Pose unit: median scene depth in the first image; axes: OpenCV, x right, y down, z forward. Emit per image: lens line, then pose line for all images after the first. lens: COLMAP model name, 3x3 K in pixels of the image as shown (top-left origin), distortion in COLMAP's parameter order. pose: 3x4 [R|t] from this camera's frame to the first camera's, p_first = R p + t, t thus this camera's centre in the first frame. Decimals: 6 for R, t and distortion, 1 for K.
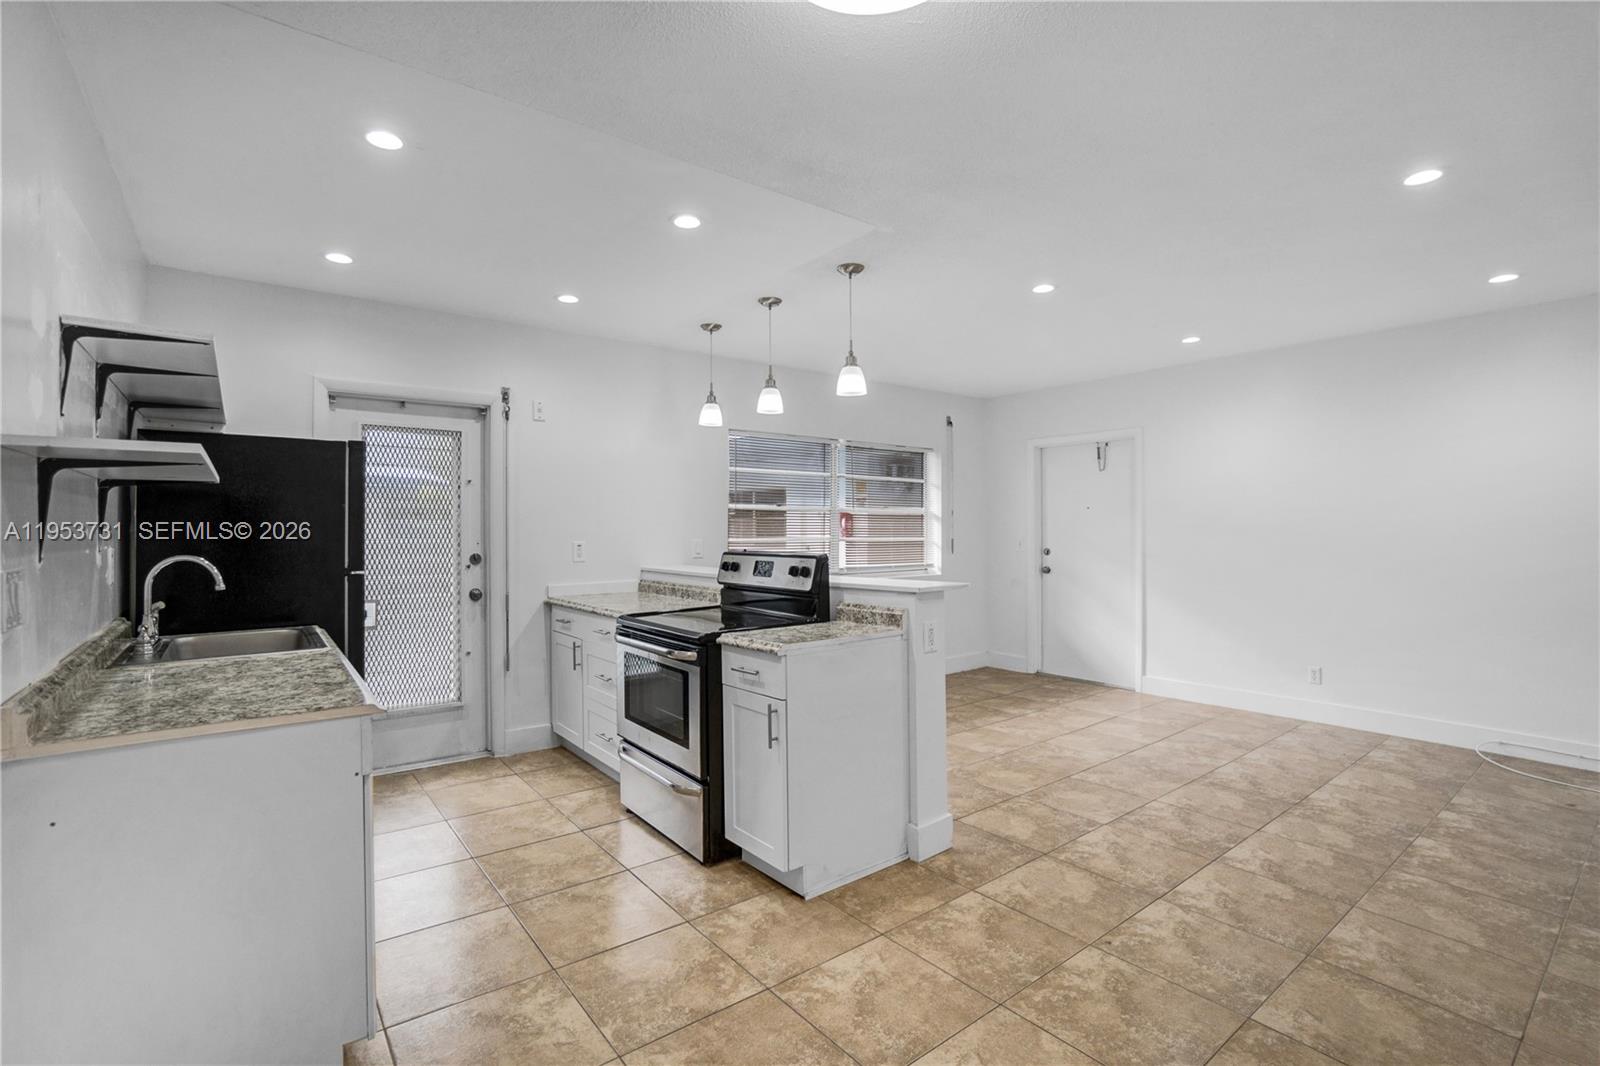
lens RADIAL K [[729.0, 0, 785.4], [0, 729.0, 527.0], [0, 0, 1]] dist [-0.064637, 0.023869]
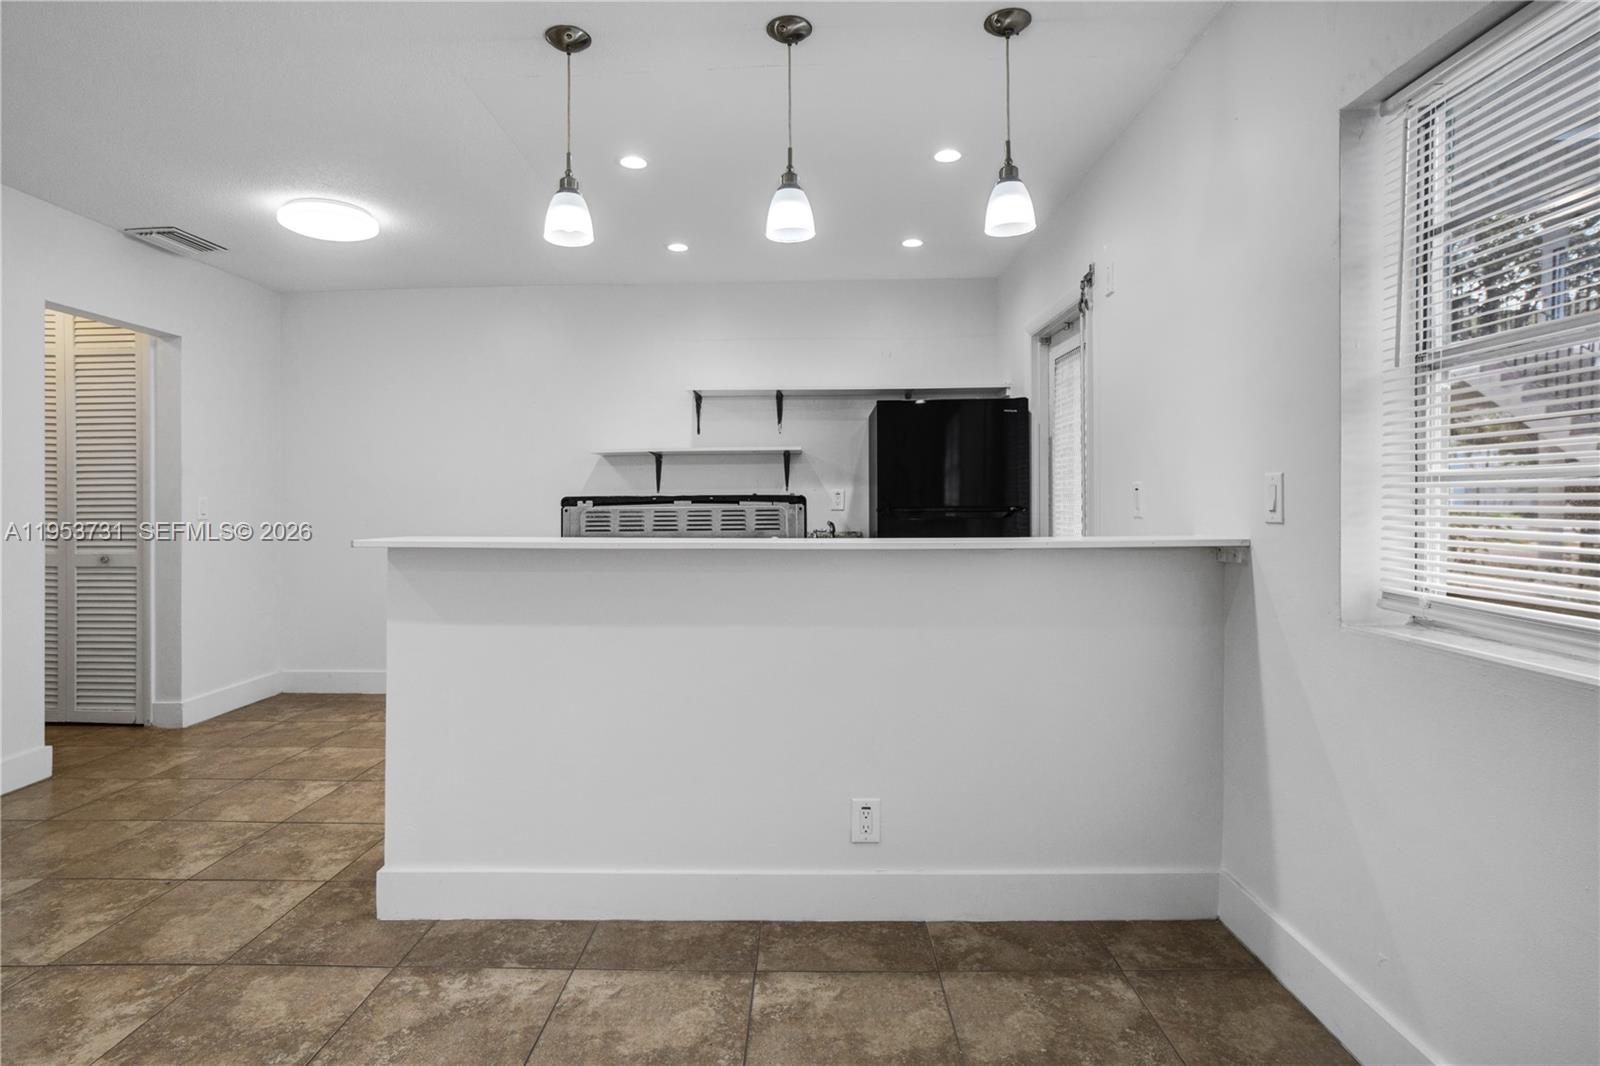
lens RADIAL K [[804.8, 0, 795.6], [0, 804.8, 504.3], [0, 0, 1]] dist [-0.048499, 0.024300]
pose [[-0.620833, 0.010338, -0.783874, 0.487036], [0.012846, 0.999913, 0.003012, 0.041604], [0.783837, -0.008200, -0.620912, 1.519553]]
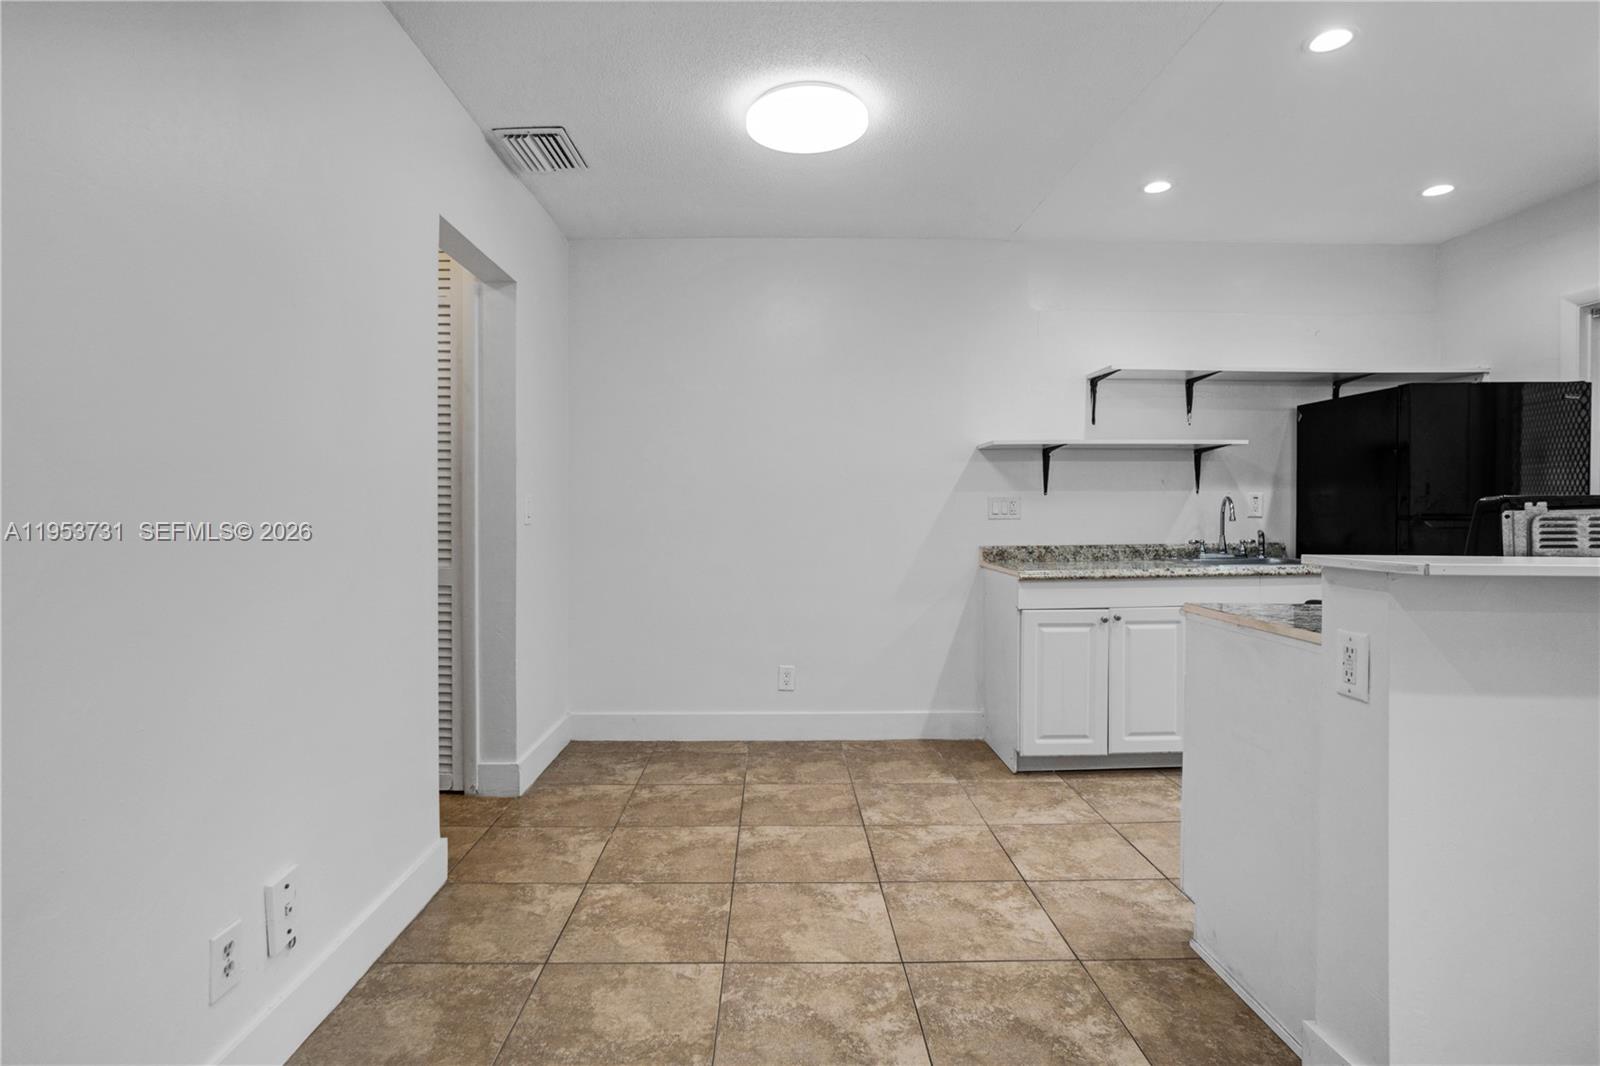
lens RADIAL K [[807.4, 0, 786.9], [0, 807.4, 523.6], [0, 0, 1]] dist [-0.051400, 0.025602]
pose [[-0.594309, 0.016274, -0.804072, 0.688517], [0.005633, 0.999855, 0.016073, 0.043609], [0.804217, 0.005022, -0.594314, 0.839477]]
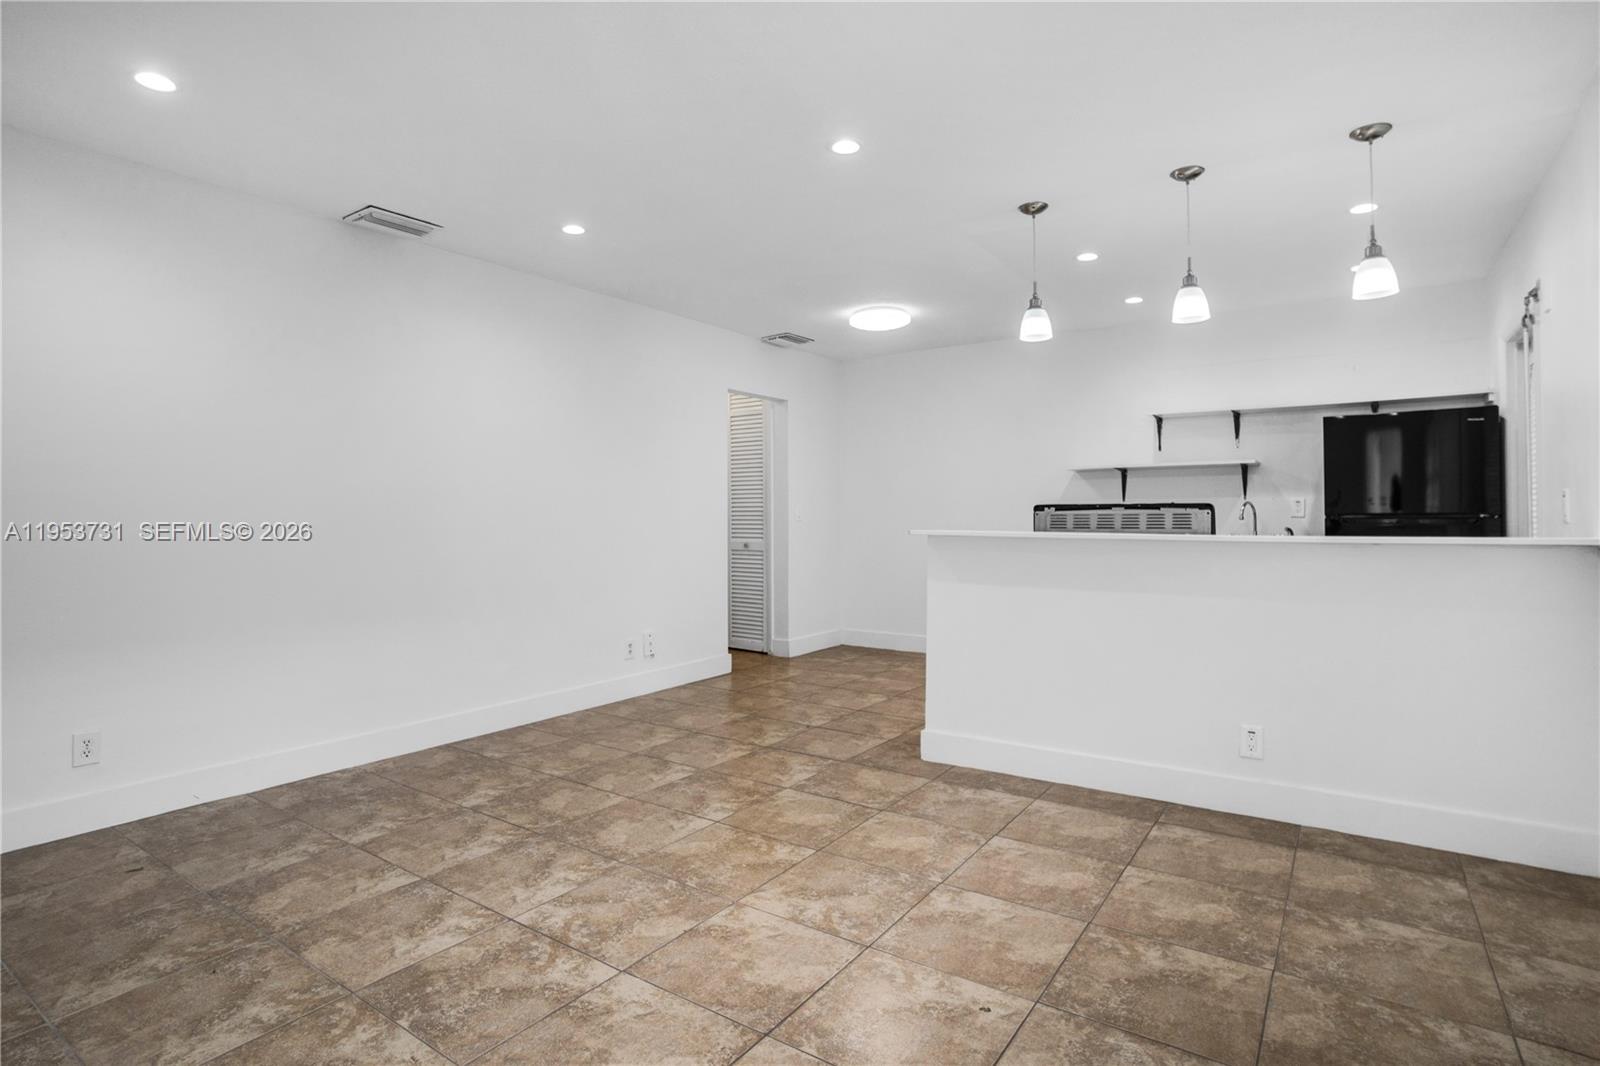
lens RADIAL K [[819.8, 0, 796.0], [0, 819.8, 504.5], [0, 0, 1]] dist [-0.053631, 0.024414]
pose [[-0.951619, 0.003942, -0.307254, 0.697028], [0.008811, 0.999857, -0.014460, 0.046726], [0.307153, -0.016467, -0.951518, 1.854273]]
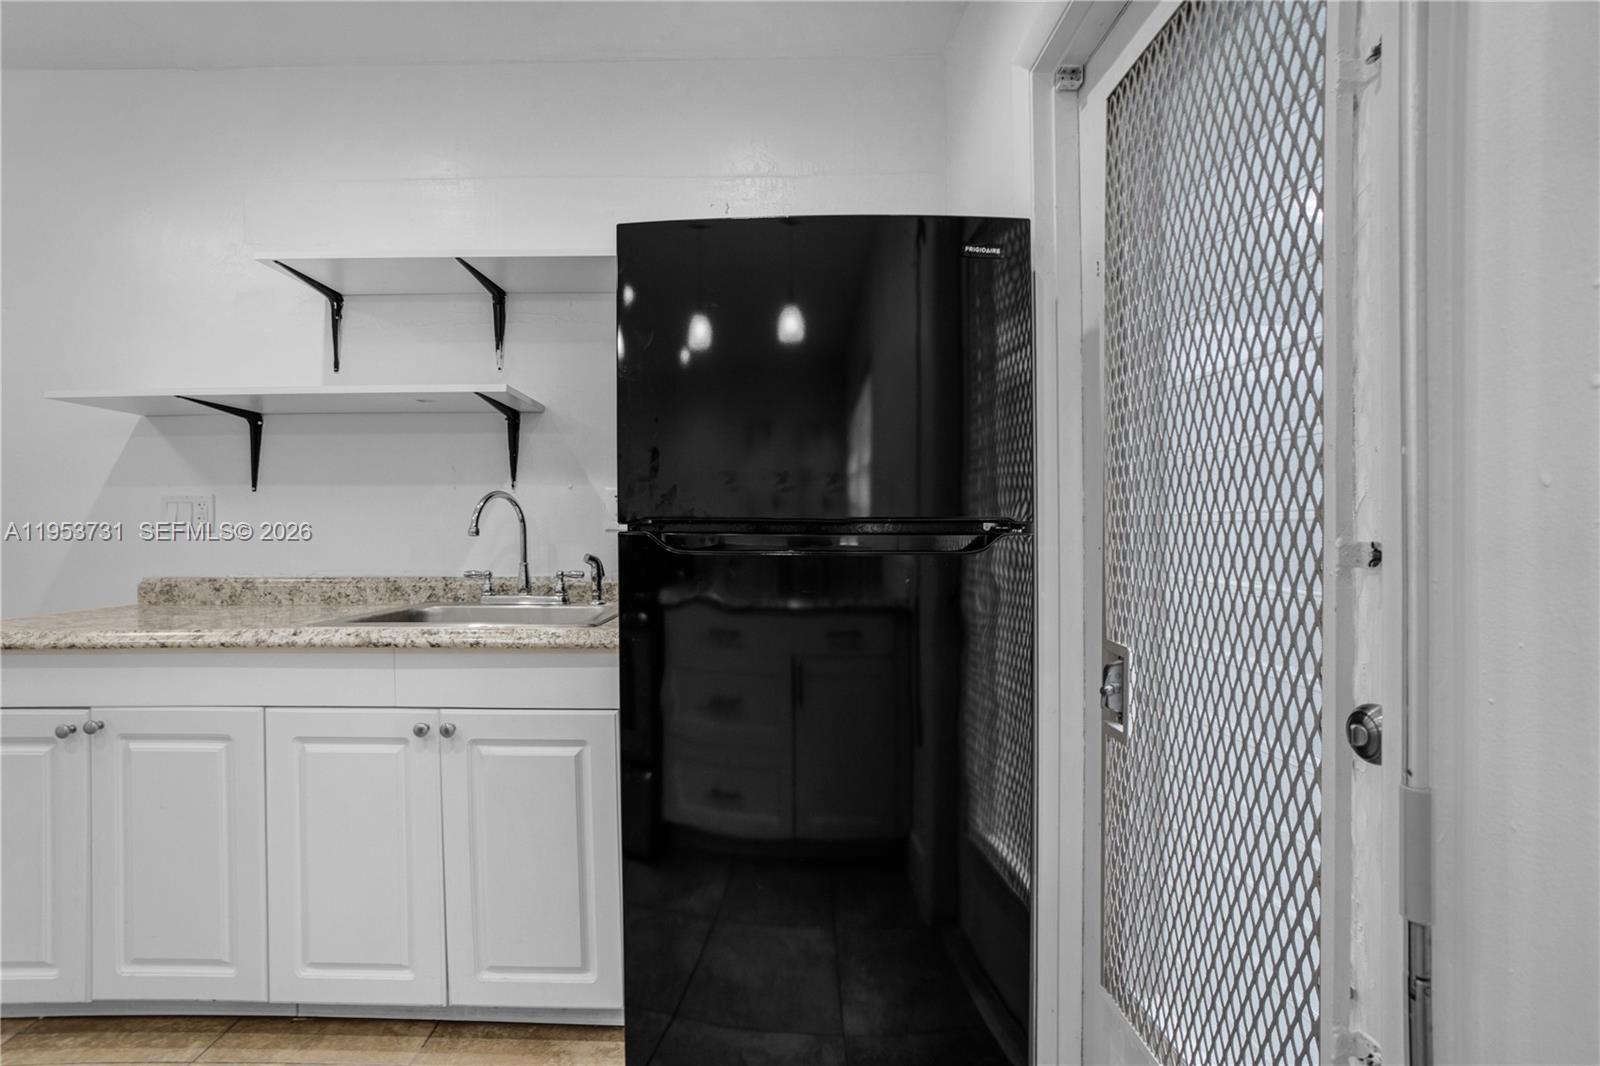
lens RADIAL K [[721.7, 0, 754.1], [0, 721.7, 547.4], [0, 0, 1]] dist [-0.047445, 0.023318]
pose [[-0.620301, 0.016222, -0.784196, -0.266415], [0.000561, 0.999795, 0.020239, 0.058631], [0.784364, 0.012115, -0.620183, 1.163295]]
